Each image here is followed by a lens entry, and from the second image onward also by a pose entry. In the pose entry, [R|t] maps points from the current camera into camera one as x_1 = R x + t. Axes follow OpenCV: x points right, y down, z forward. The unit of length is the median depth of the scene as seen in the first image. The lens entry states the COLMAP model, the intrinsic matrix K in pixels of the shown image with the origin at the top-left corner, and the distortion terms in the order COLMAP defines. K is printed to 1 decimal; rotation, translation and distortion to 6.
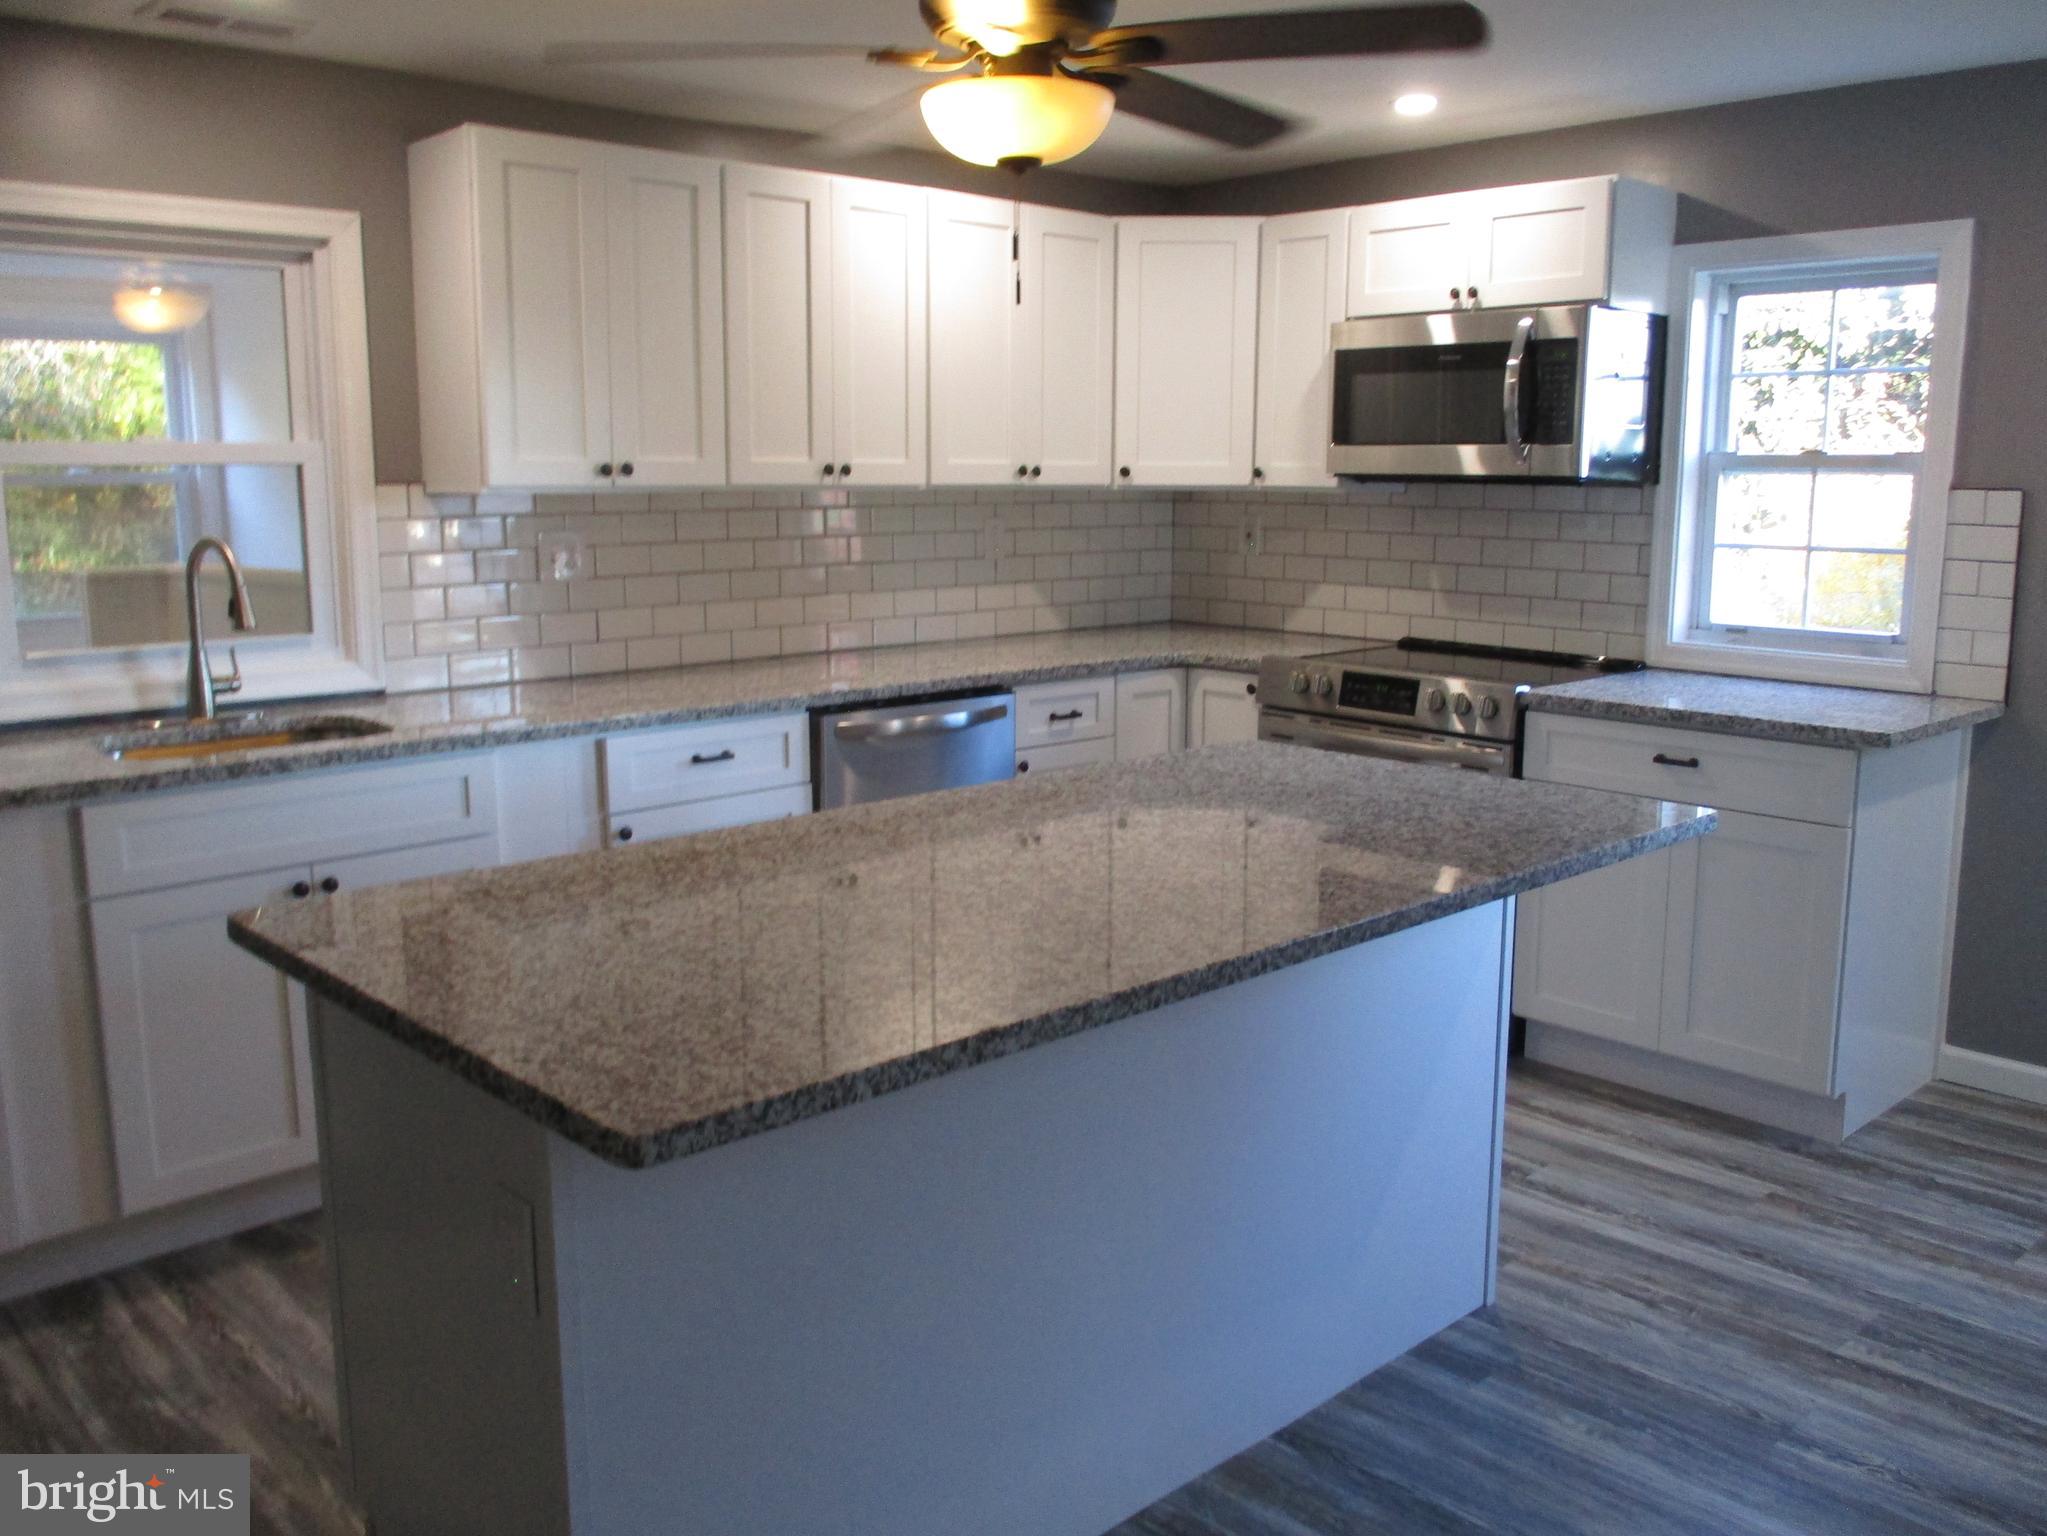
lens RADIAL K [[1733.7, 0, 1037.4], [0, 1733.7, 774.7], [0, 0, 1]] dist [-0.033012, 0.032881]
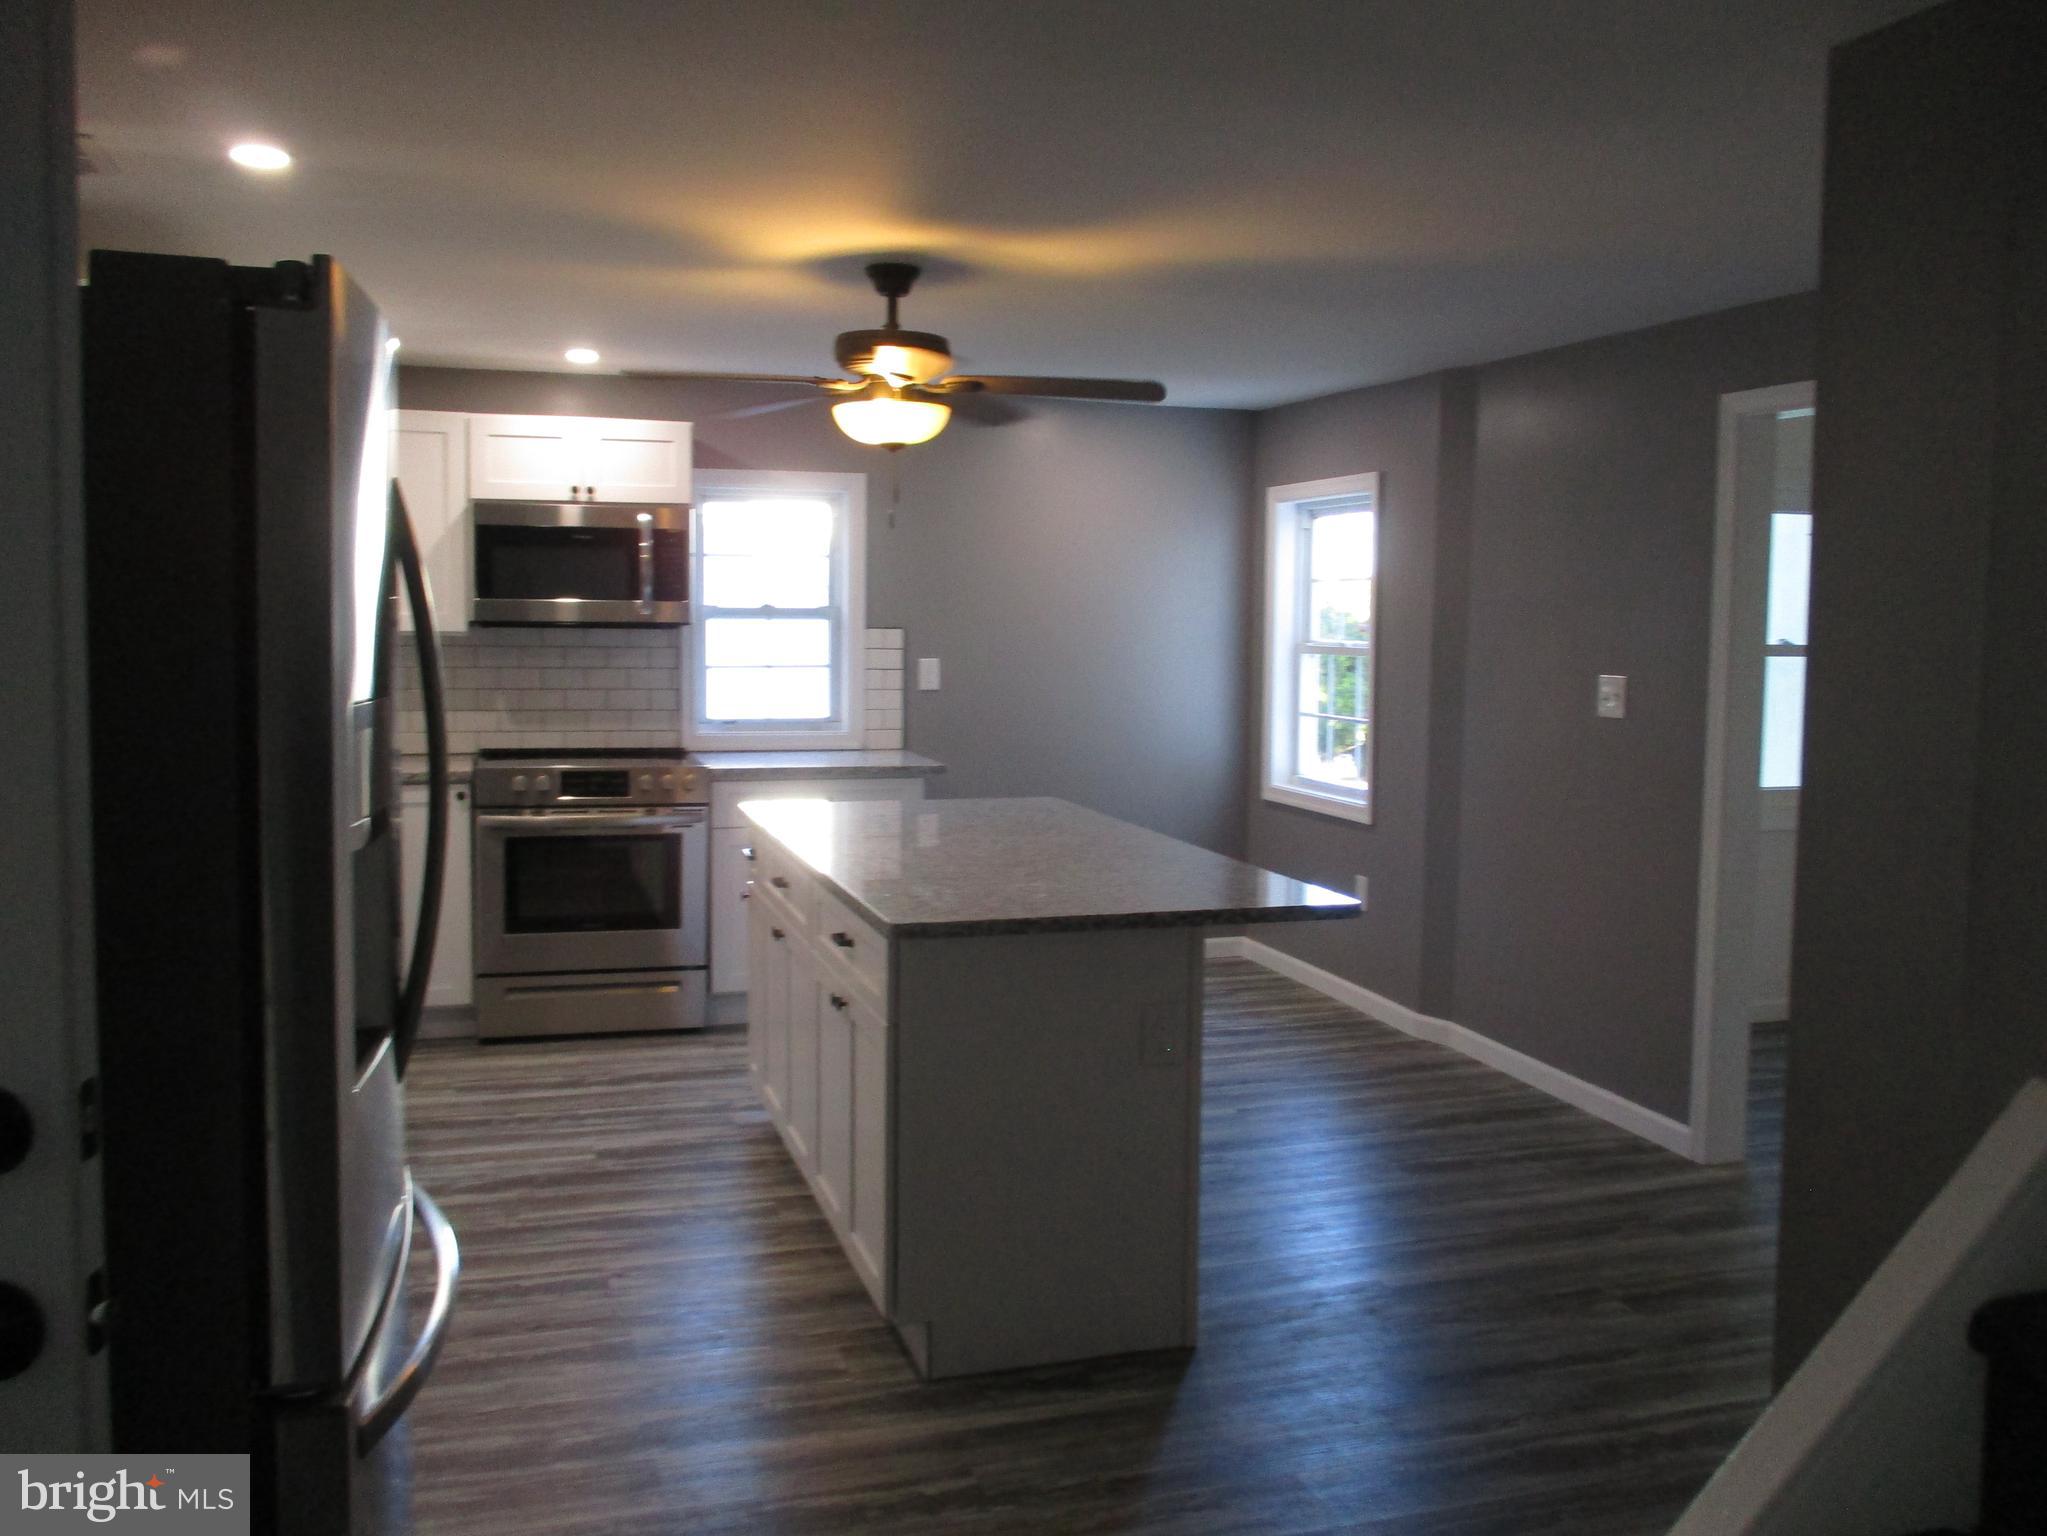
lens RADIAL K [[1733.7, 0, 1029.2], [0, 1733.7, 768.4], [0, 0, 1]] dist [-0.033012, 0.032881]
pose [[0.450828, -0.085050, 0.888550, -0.882627], [0.149976, 0.988516, 0.018524, -0.035363], [-0.879921, 0.124910, 0.458406, 0.092039]]
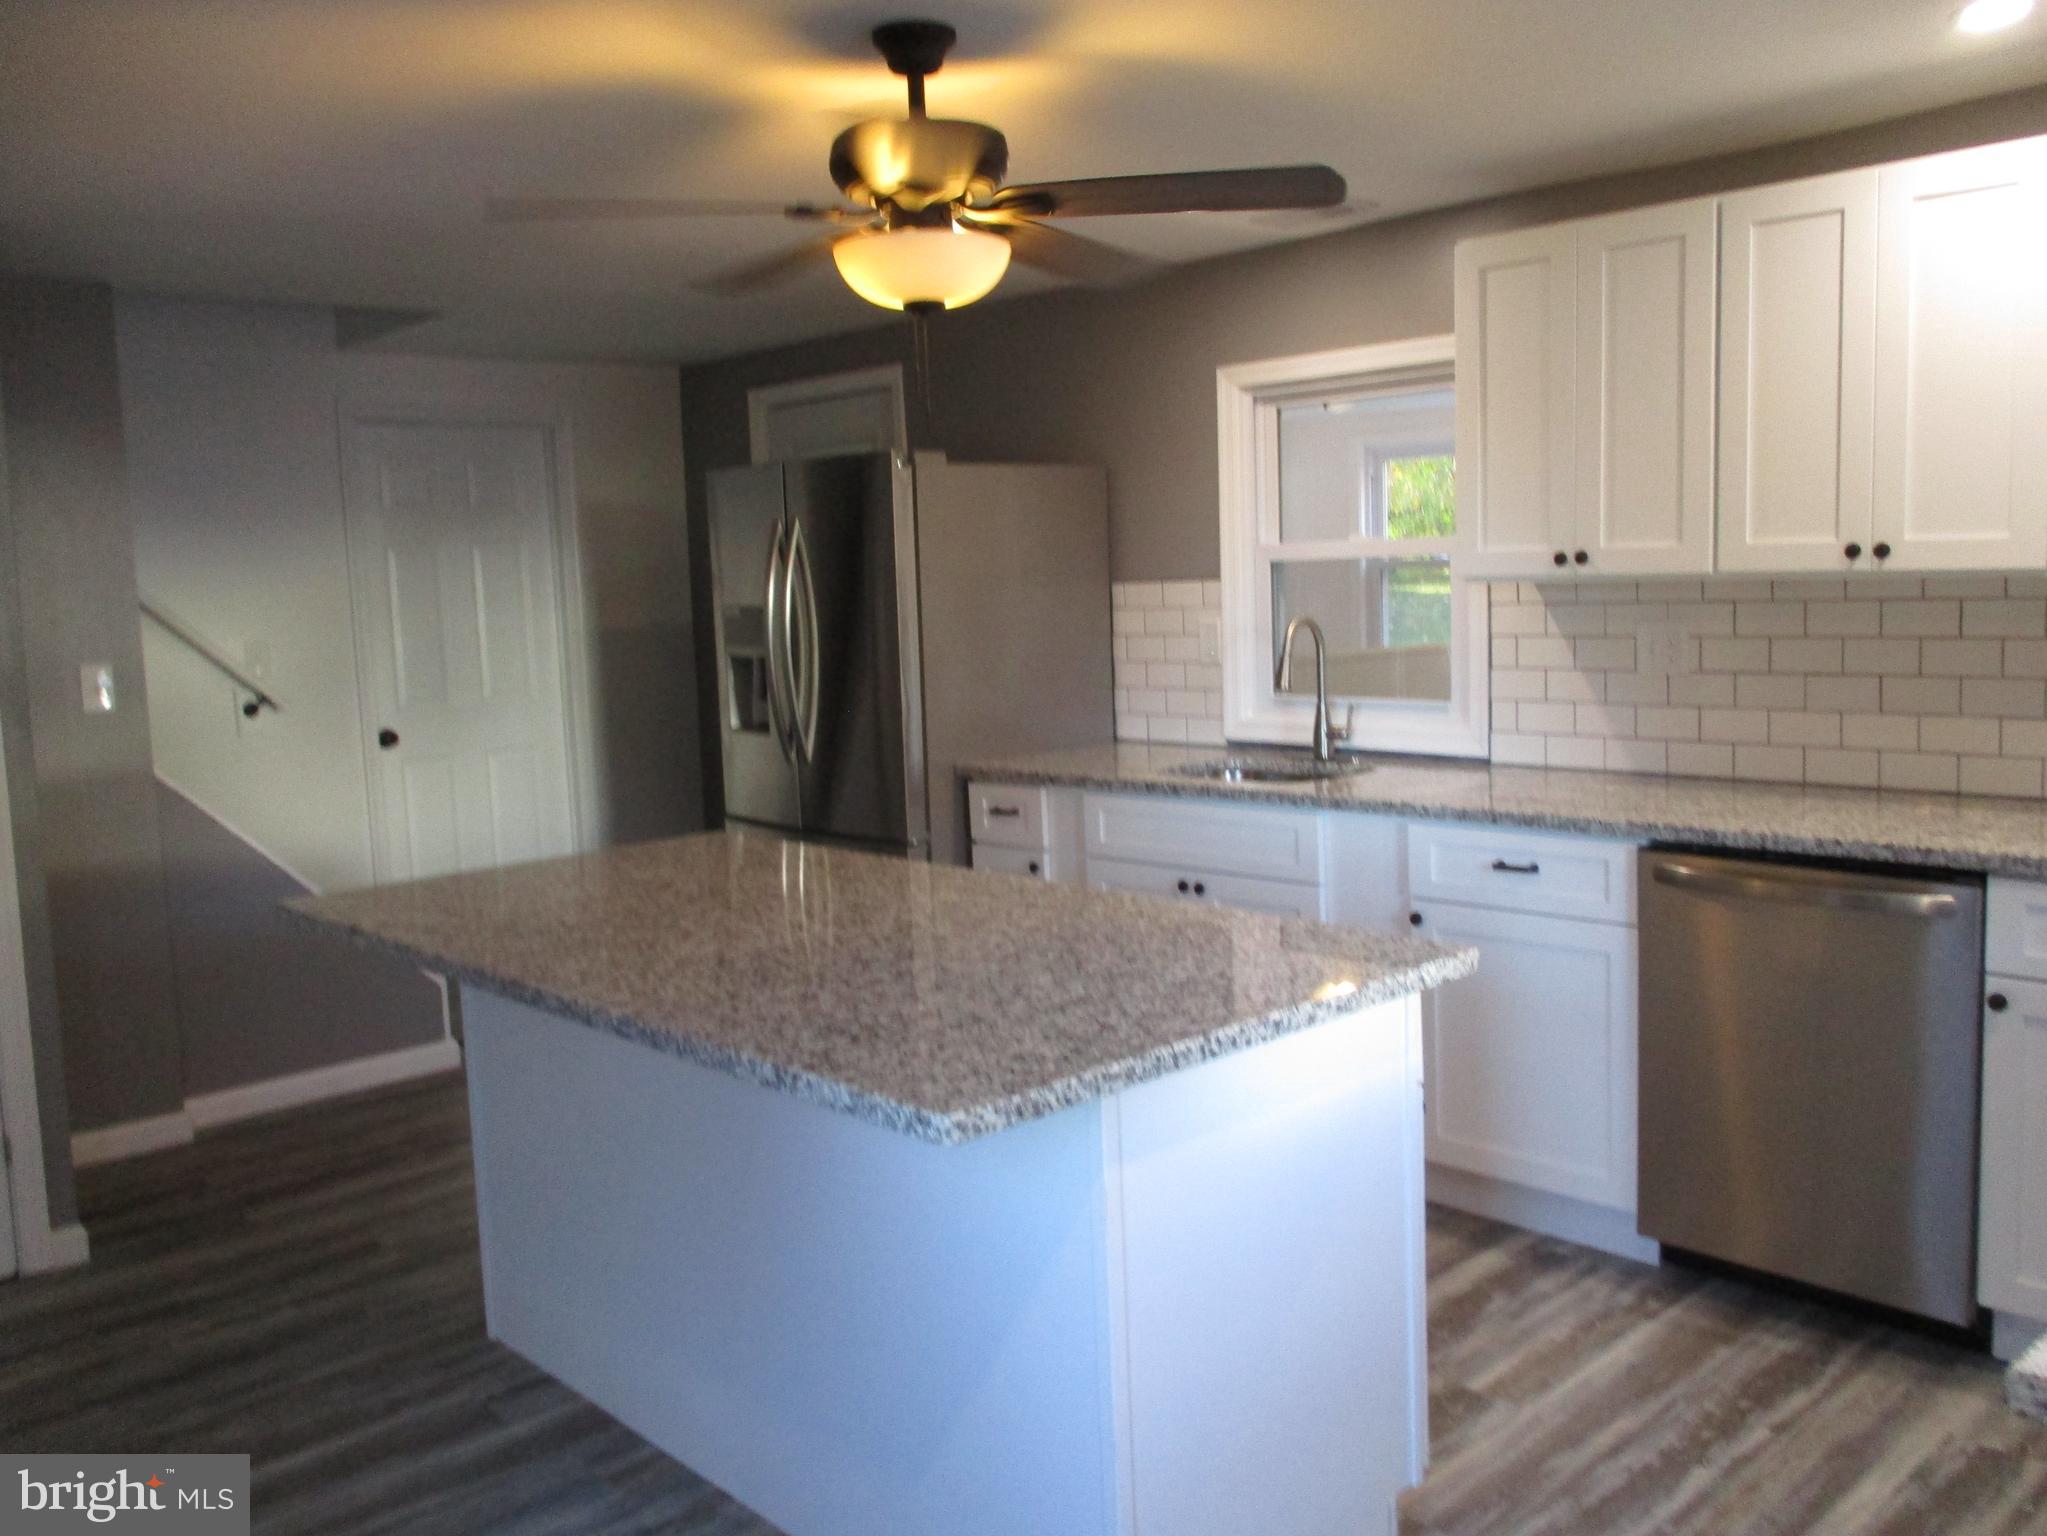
lens RADIAL K [[1733.7, 0, 1040.6], [0, 1733.7, 748.1], [0, 0, 1]] dist [-0.033012, 0.032881]
pose [[-0.023660, 0.101967, -0.994506, 0.667344], [-0.143497, 0.984137, 0.104318, -0.120756], [0.989368, 0.145177, -0.008653, 0.679600]]
